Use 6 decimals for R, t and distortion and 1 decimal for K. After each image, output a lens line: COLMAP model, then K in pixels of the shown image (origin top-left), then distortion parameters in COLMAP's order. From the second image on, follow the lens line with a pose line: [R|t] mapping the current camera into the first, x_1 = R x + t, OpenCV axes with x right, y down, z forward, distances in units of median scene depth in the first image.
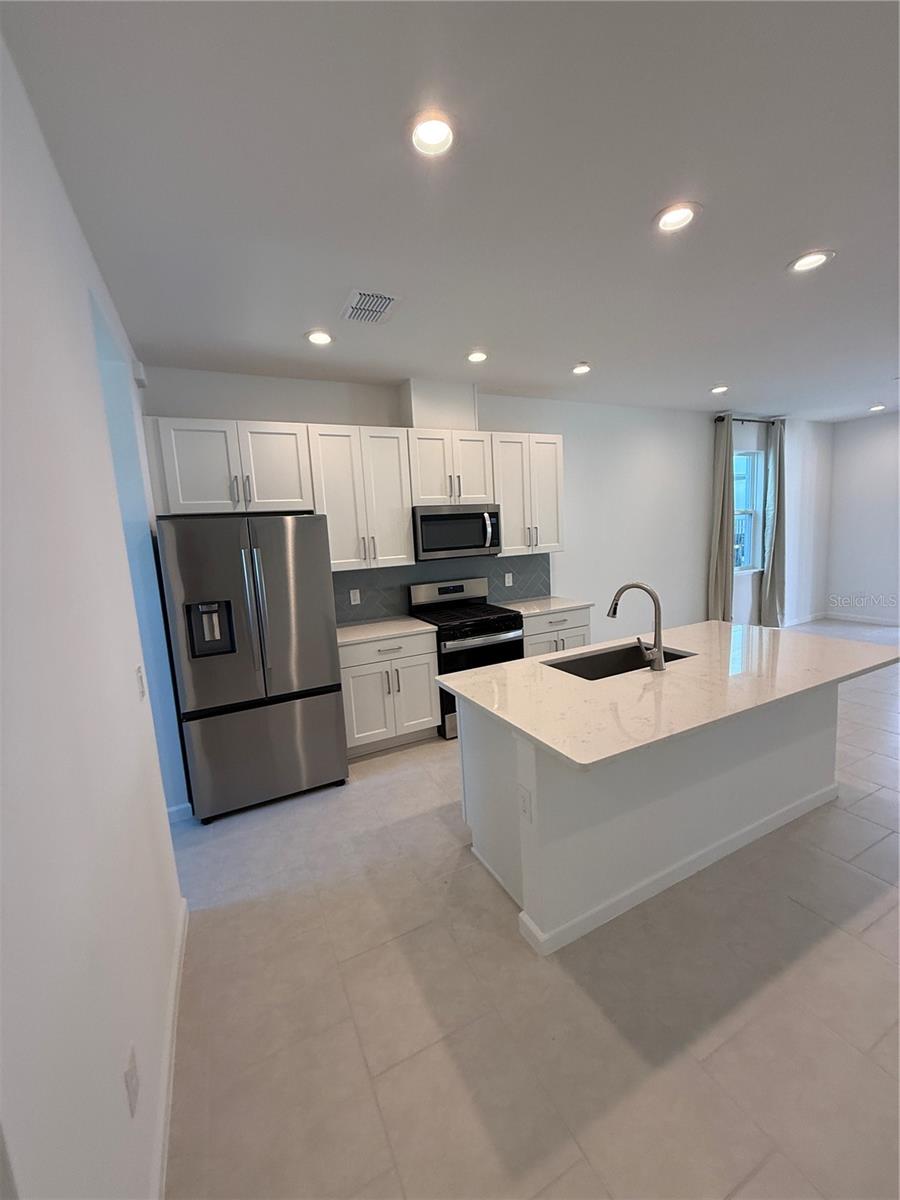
lens RADIAL K [[477.4, 0, 446.6], [0, 477.4, 597.1], [0, 0, 1]] dist [-0.000107, 0.000163]
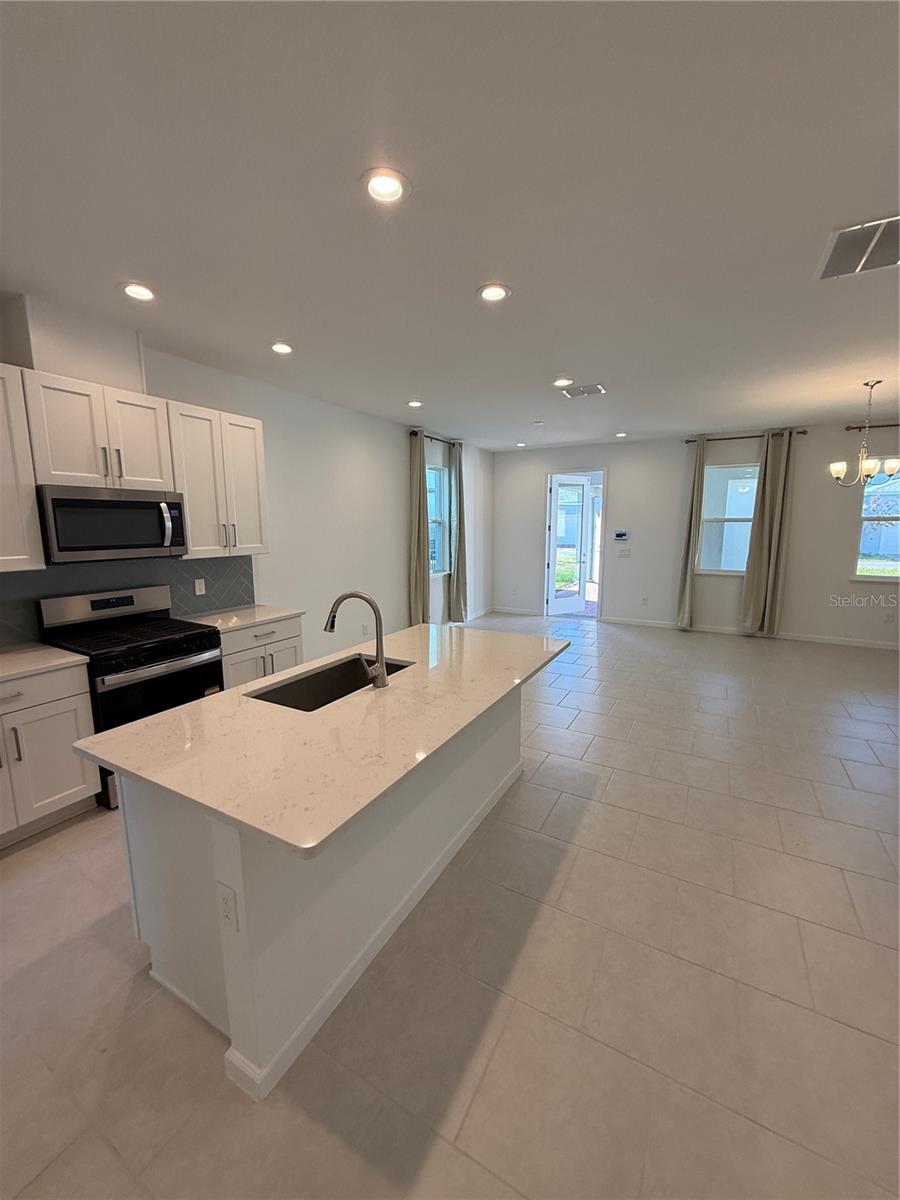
lens RADIAL K [[477.4, 0, 449.3], [0, 477.4, 597.2], [0, 0, 1]] dist [-0.000107, 0.000163]
pose [[0.824799, -0.033798, 0.564414, 0.023688], [0.035336, 0.999342, 0.008203, -0.012656], [-0.564320, 0.013179, 0.825451, 0.099888]]
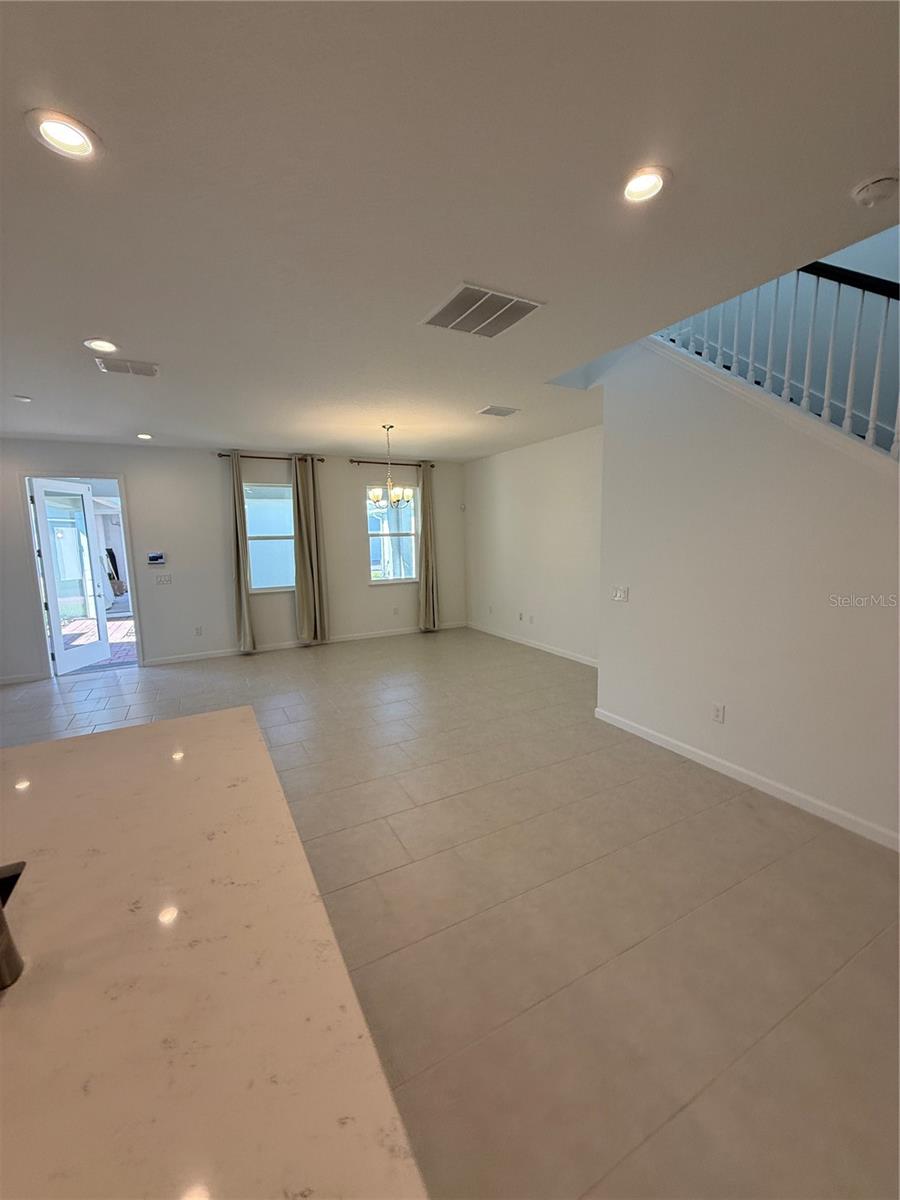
lens RADIAL K [[477.4, 0, 451.4], [0, 477.4, 597.5], [0, 0, 1]] dist [-0.000107, 0.000163]
pose [[-0.033547, -0.076267, 0.996523, 0.059061], [0.162983, 0.983319, 0.080743, -0.061380], [-0.986058, 0.165125, -0.020557, 0.377429]]
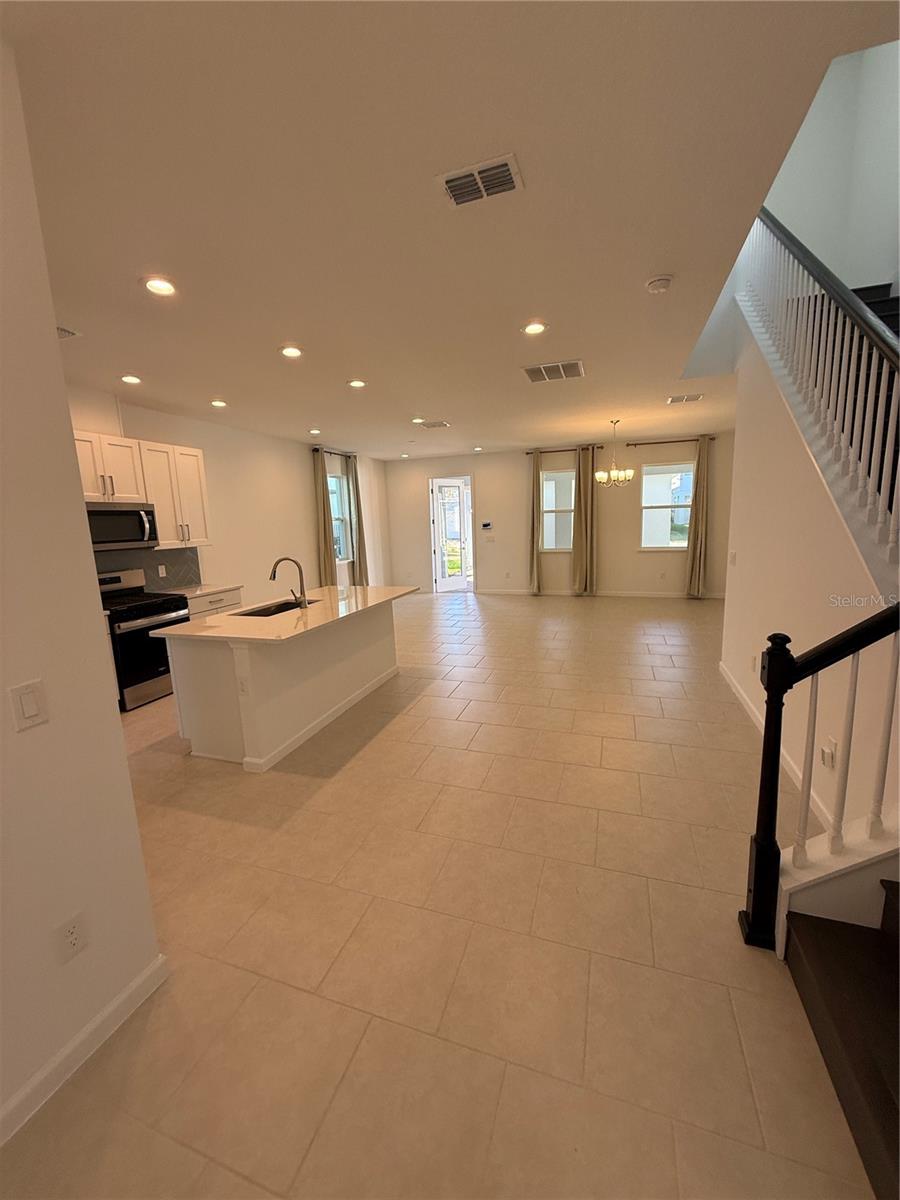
lens RADIAL K [[477.4, 0, 449.8], [0, 477.4, 598.0], [0, 0, 1]] dist [-0.000107, 0.000163]
pose [[0.709909, -0.084728, 0.699179, -0.216628], [0.092732, 0.995339, 0.026463, 0.071479], [-0.698162, 0.046050, 0.714457, -0.331659]]
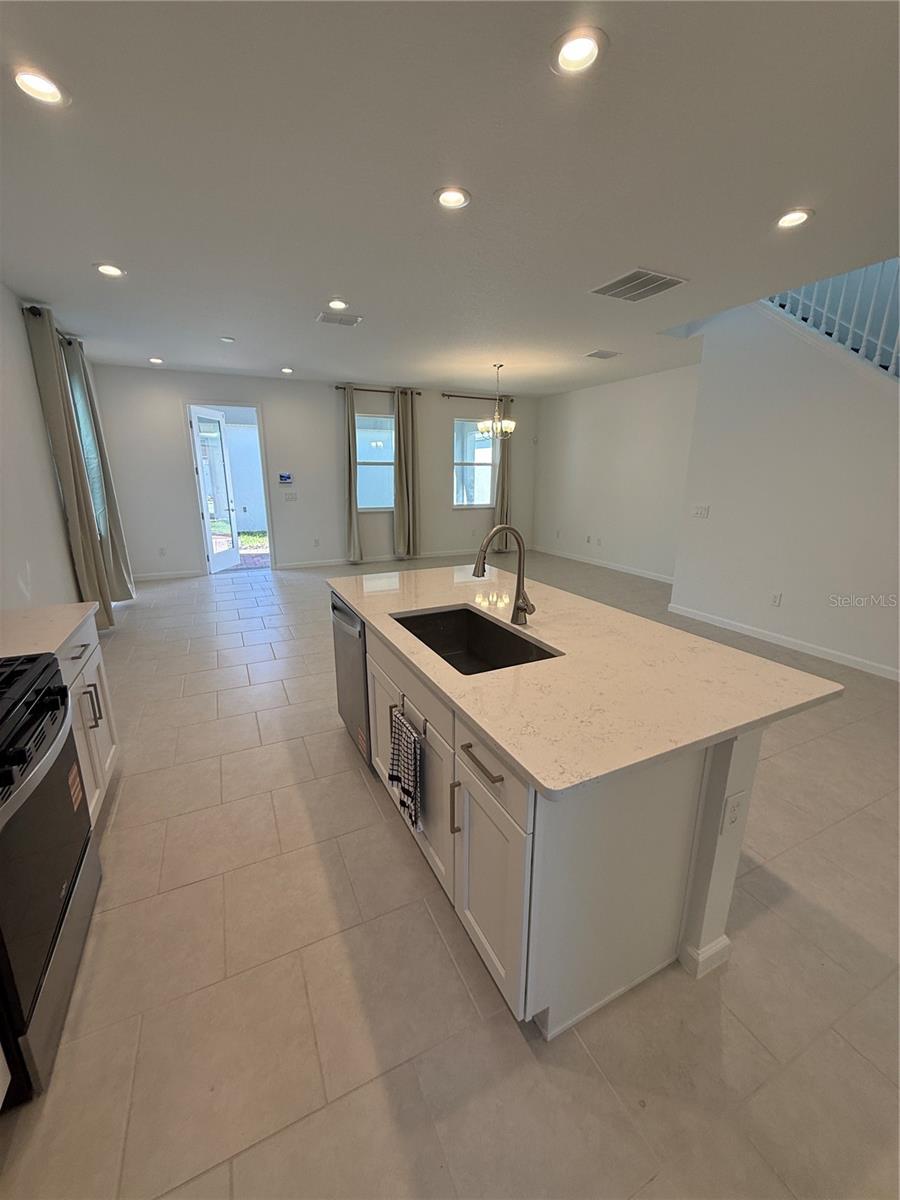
lens RADIAL K [[477.4, 0, 452.0], [0, 477.4, 596.1], [0, 0, 1]] dist [-0.000107, 0.000163]
pose [[0.004669, -0.198429, 0.980104, -0.239642], [0.137285, 0.970962, 0.195924, -0.049888], [-0.990521, 0.133639, 0.031775, 0.648968]]
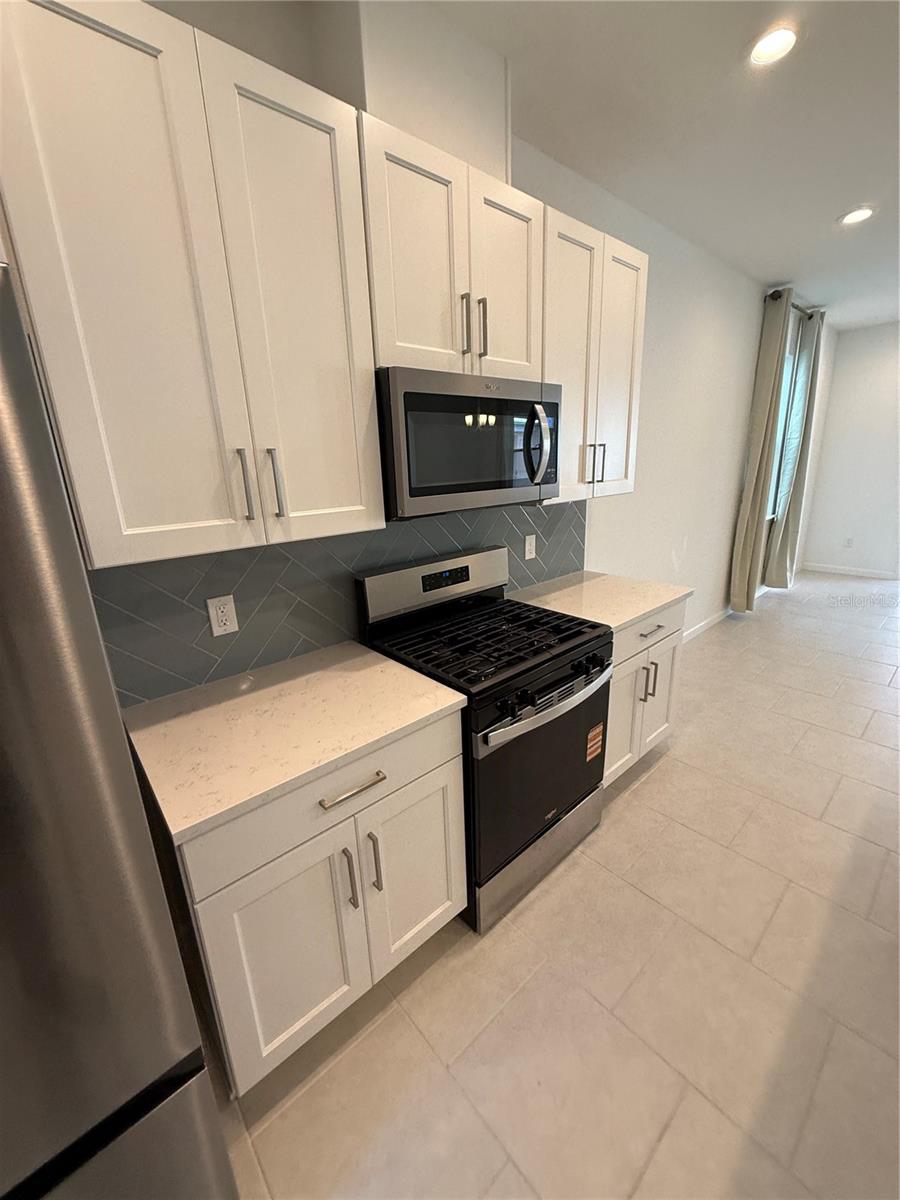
lens RADIAL K [[477.4, 0, 446.8], [0, 477.4, 596.1], [0, 0, 1]] dist [-0.000107, 0.000163]
pose [[0.964339, -0.054442, 0.259009, -0.120639], [0.022286, 0.991843, 0.125504, -0.061116], [-0.263729, -0.115256, 0.957686, 0.605901]]
